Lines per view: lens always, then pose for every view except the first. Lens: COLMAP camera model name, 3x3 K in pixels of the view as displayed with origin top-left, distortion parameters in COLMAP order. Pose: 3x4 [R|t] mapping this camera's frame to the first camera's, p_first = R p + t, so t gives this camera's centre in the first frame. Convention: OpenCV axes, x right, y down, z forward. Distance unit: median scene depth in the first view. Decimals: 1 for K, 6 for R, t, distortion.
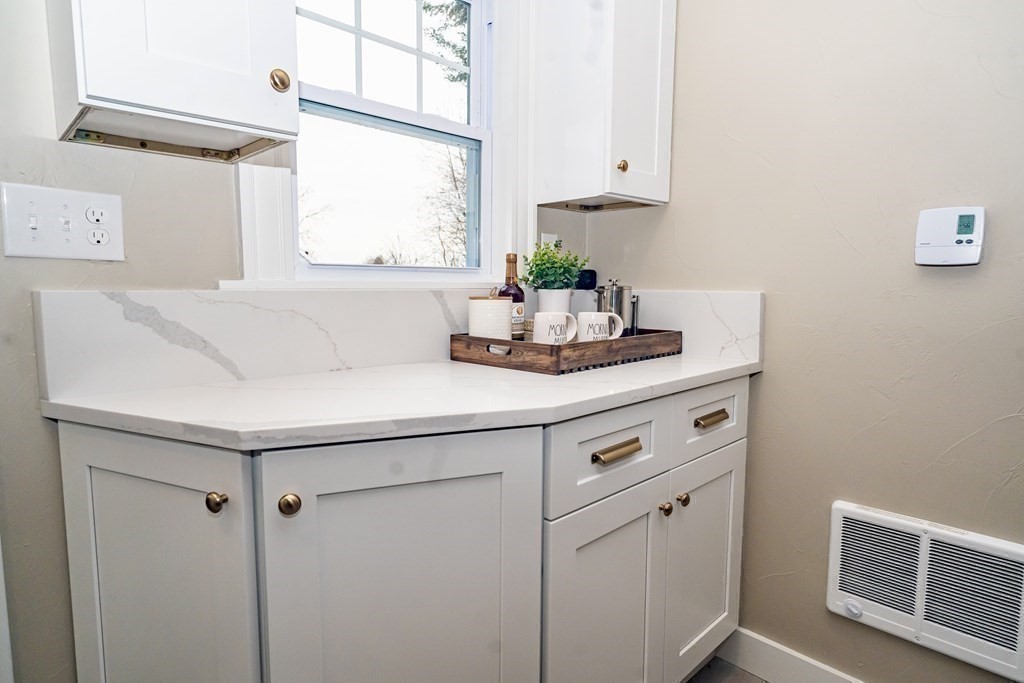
lens RADIAL K [[573.0, 0, 511.6], [0, 573.0, 338.2], [0, 0, 1]] dist [-0.000758, 0.000282]
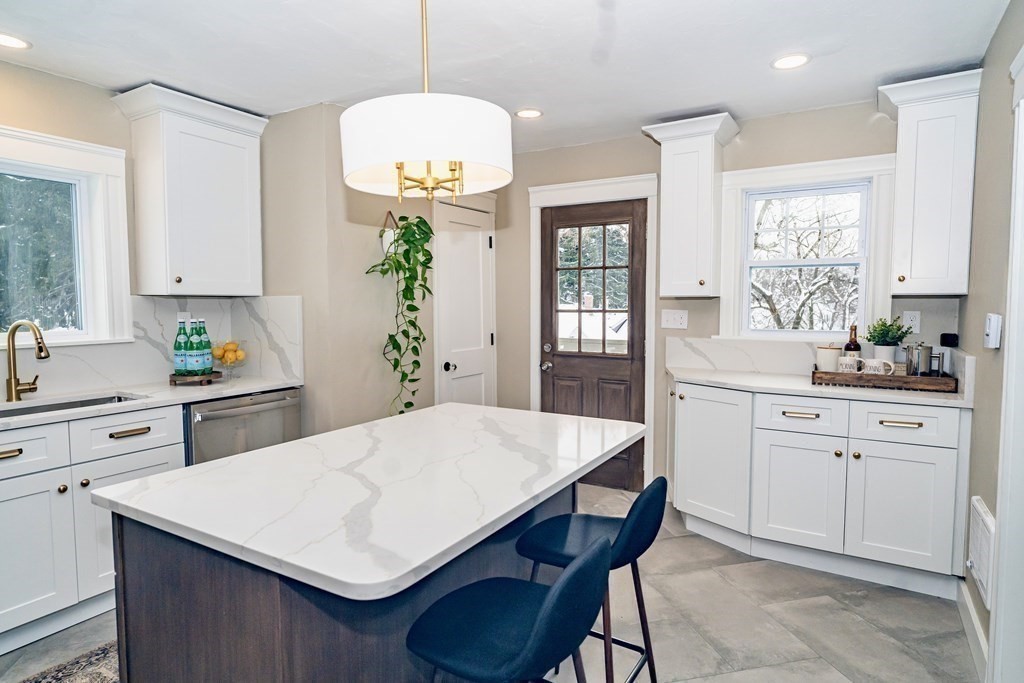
lens RADIAL K [[577.9, 0, 512.0], [0, 577.9, 341.5], [0, 0, 1]] dist [0.004830, 0.001941]
pose [[0.253240, 0.061462, -0.965449, 1.684773], [-0.091942, 0.994991, 0.039226, -0.070624], [0.963025, 0.078831, 0.257622, -0.624863]]
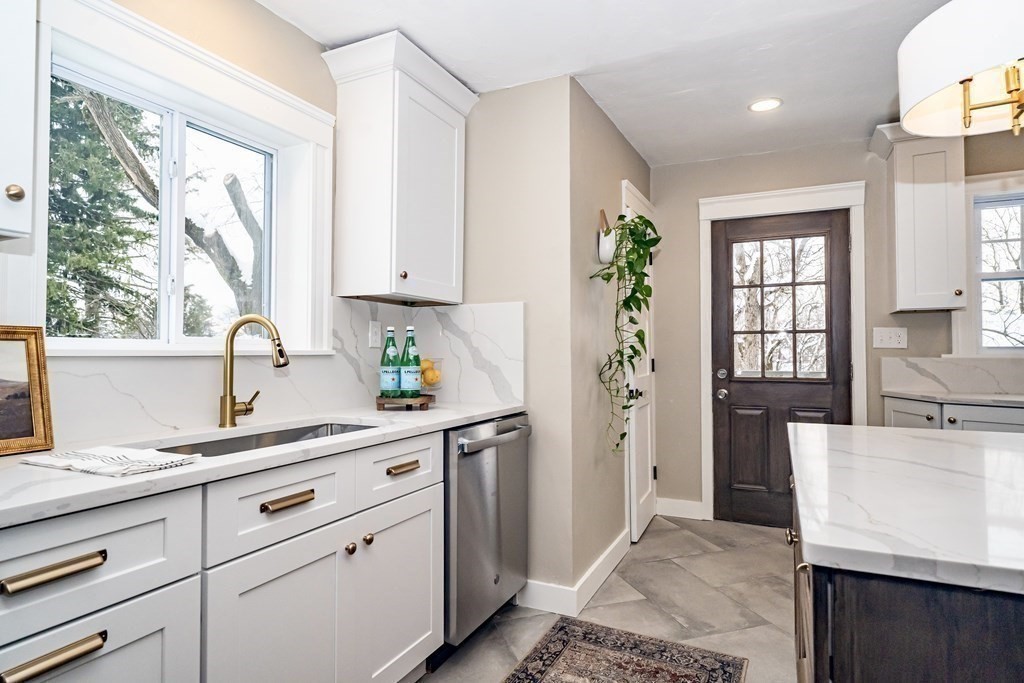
lens RADIAL K [[562.0, 0, 512.0], [0, 562.0, 341.5], [0, 0, 1]] dist [0.003013, 0.000709]
pose [[0.346286, -0.024739, -0.937803, 1.016208], [-0.089526, 0.994219, -0.059284, 0.140858], [0.933848, 0.104487, 0.342069, -1.442265]]
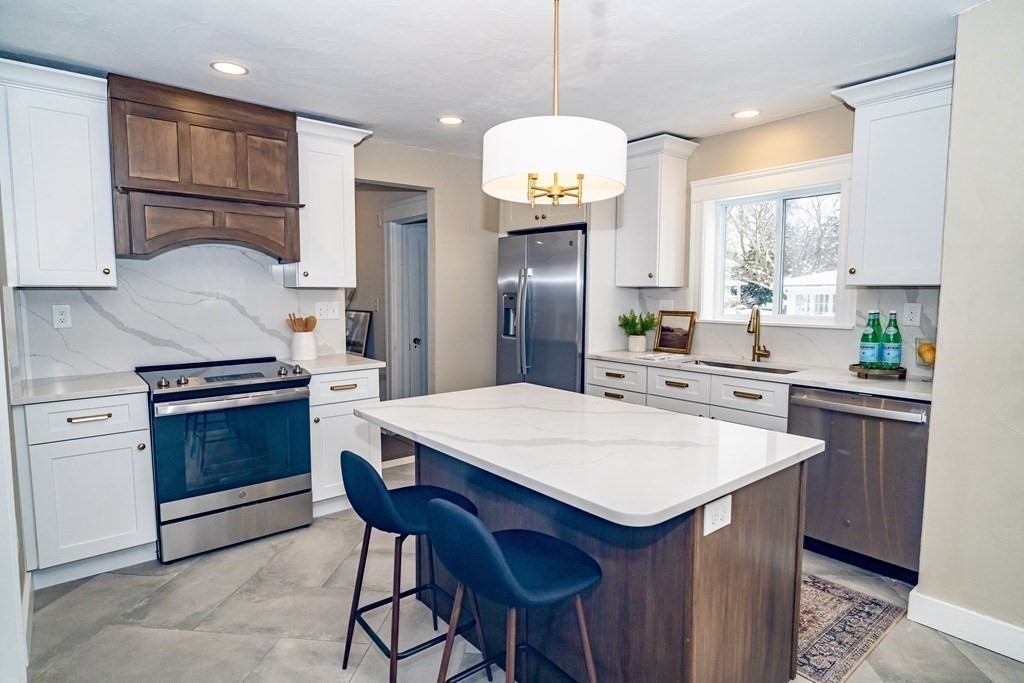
lens RADIAL K [[562.0, 0, 512.0], [0, 562.0, 341.5], [0, 0, 1]] dist [0.003013, 0.000709]
pose [[-0.996557, -0.013477, 0.081809, 0.521877], [0.002080, 0.982325, 0.187171, -0.222473], [-0.082886, 0.186697, -0.978915, 0.804941]]
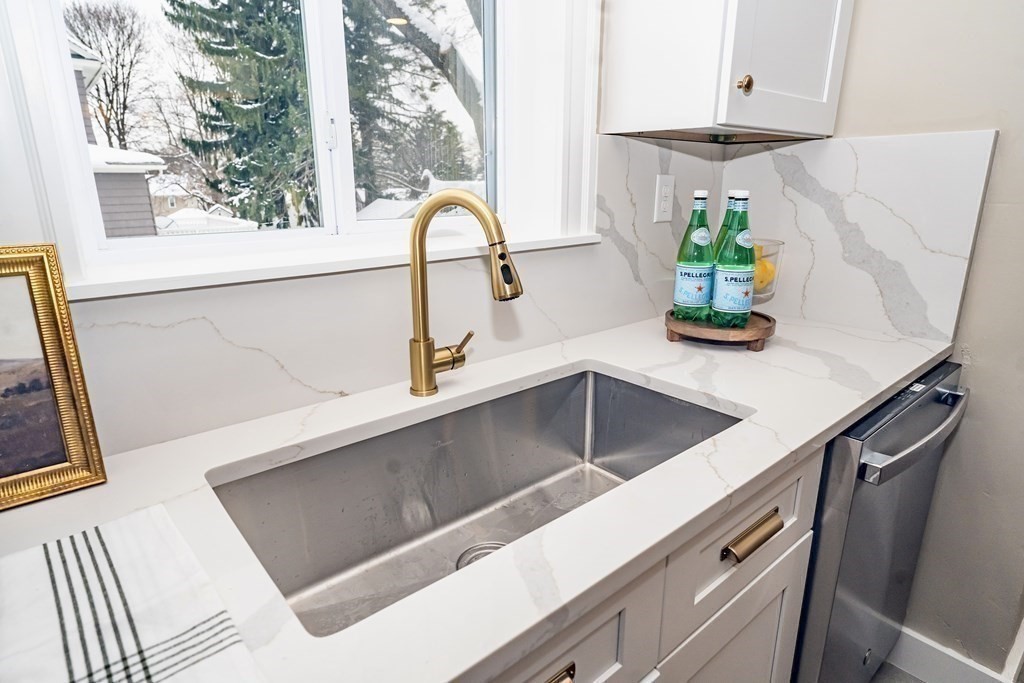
lens RADIAL K [[573.0, 0, 511.6], [0, 573.0, 338.2], [0, 0, 1]] dist [-0.000758, 0.000282]
pose [[-0.058215, 0.263892, -0.962794, 0.330765], [-0.094236, 0.958670, 0.268460, 0.046284], [0.993846, 0.106358, -0.030941, -1.458820]]
